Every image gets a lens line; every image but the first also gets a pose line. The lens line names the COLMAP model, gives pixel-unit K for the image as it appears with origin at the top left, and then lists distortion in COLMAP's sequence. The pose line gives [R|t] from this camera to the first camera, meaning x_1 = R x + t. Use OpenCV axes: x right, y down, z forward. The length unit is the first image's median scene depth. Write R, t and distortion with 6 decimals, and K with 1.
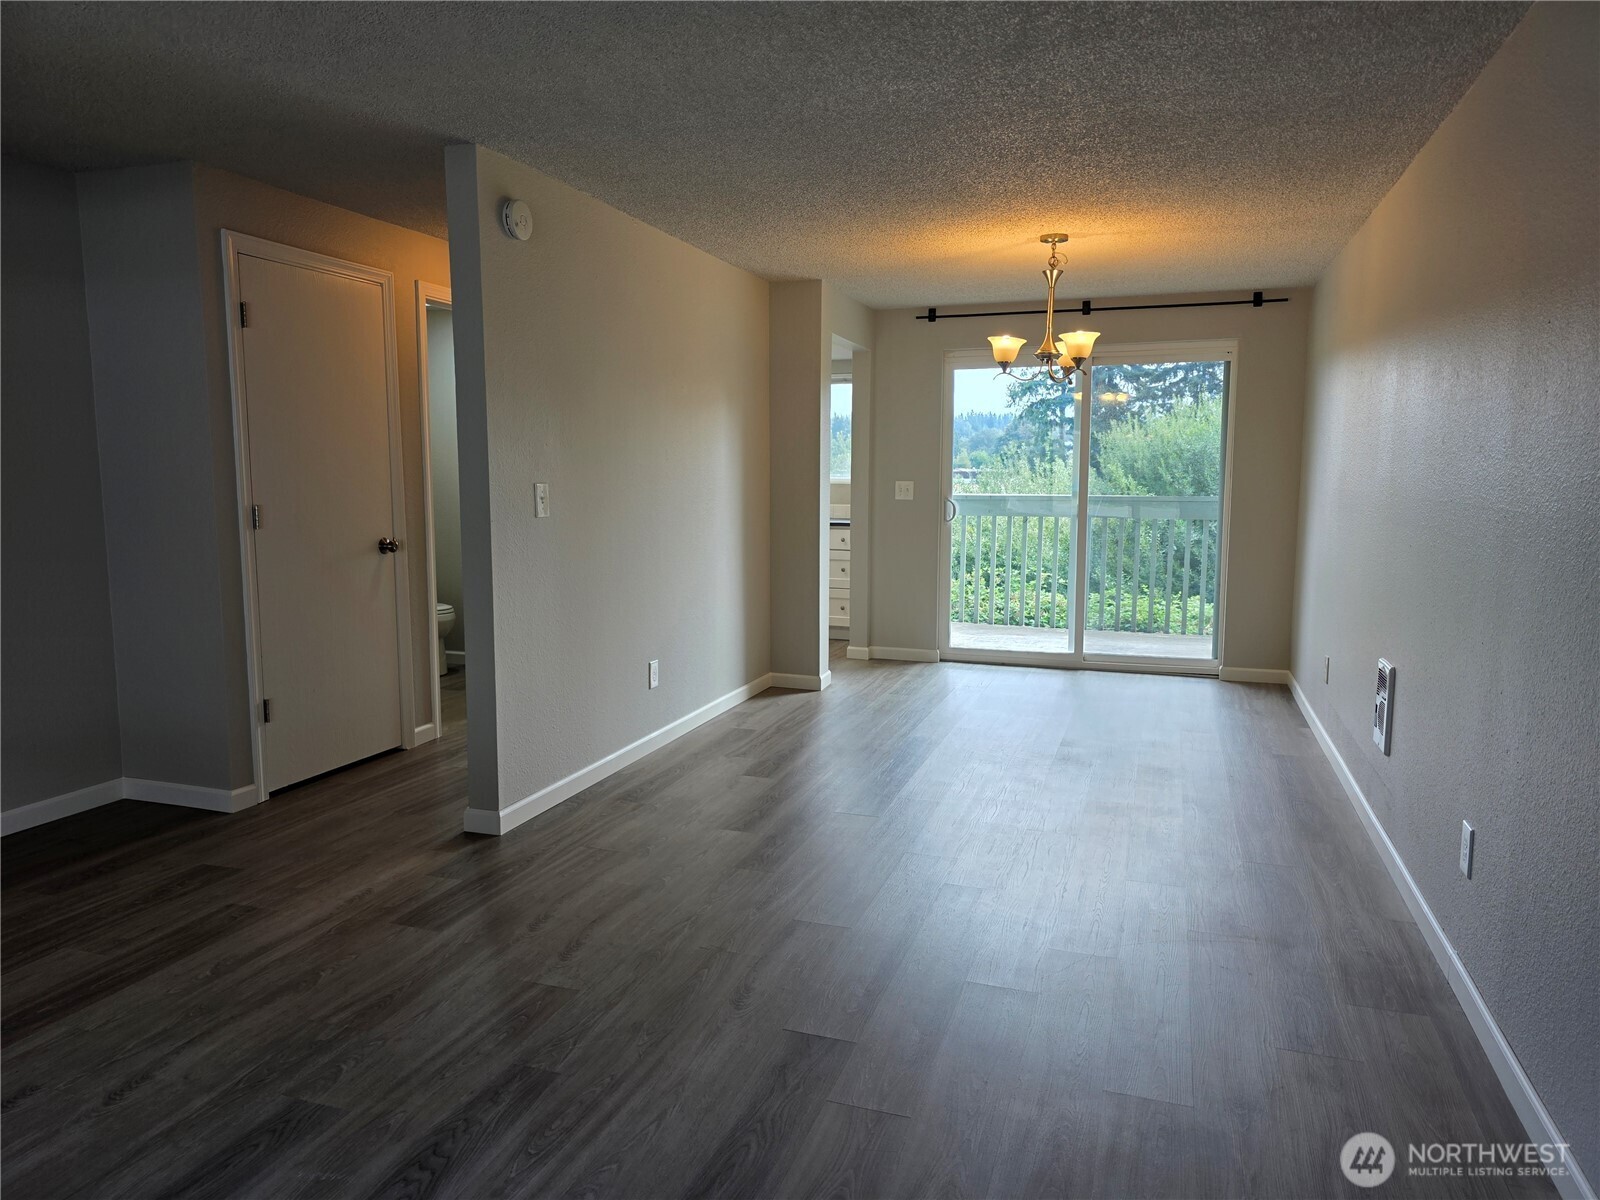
lens RADIAL K [[1077.1, 0, 804.8], [0, 1077.1, 595.7], [0, 0, 1]] dist [0.068110, -0.063909]
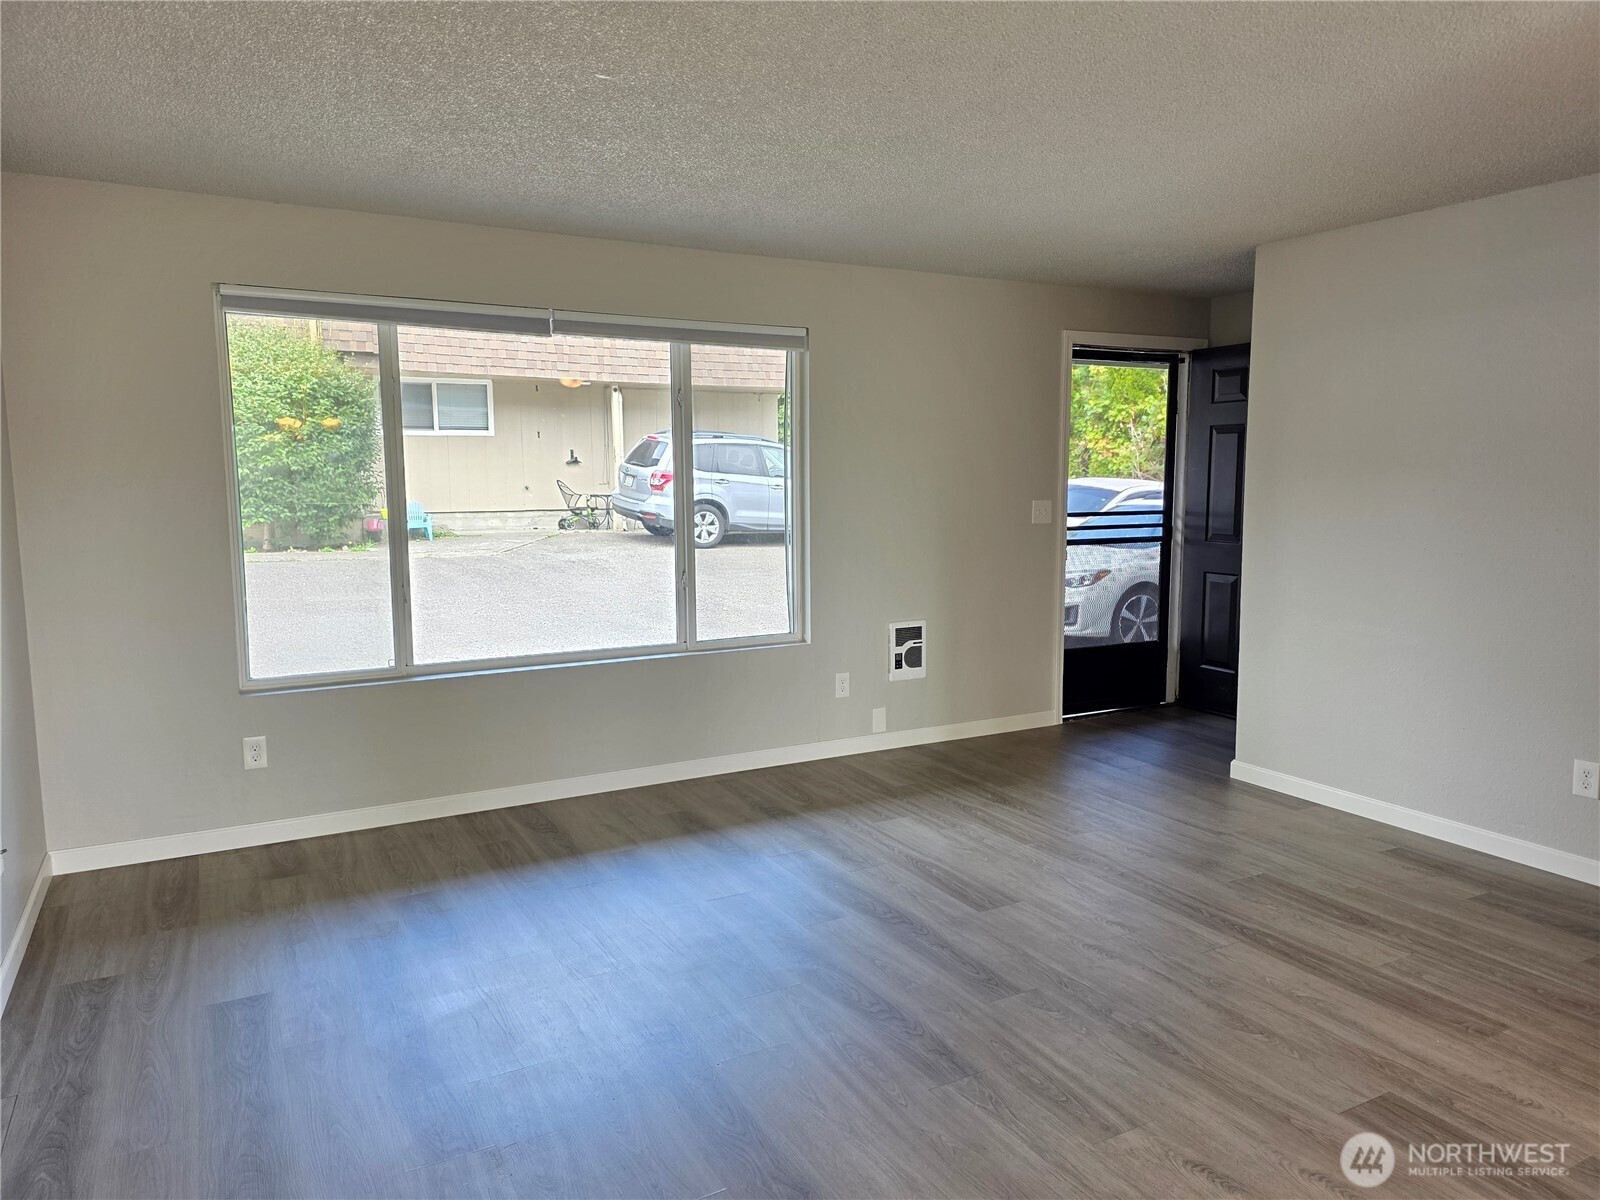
lens RADIAL K [[1080.9, 0, 817.9], [0, 1080.9, 607.1], [0, 0, 1]] dist [0.063797, -0.062207]
pose [[-0.668000, 0.088750, -0.738850, 0.435070], [-0.087157, 0.976699, 0.196119, -0.156675], [0.739039, 0.195404, -0.644700, 1.093027]]
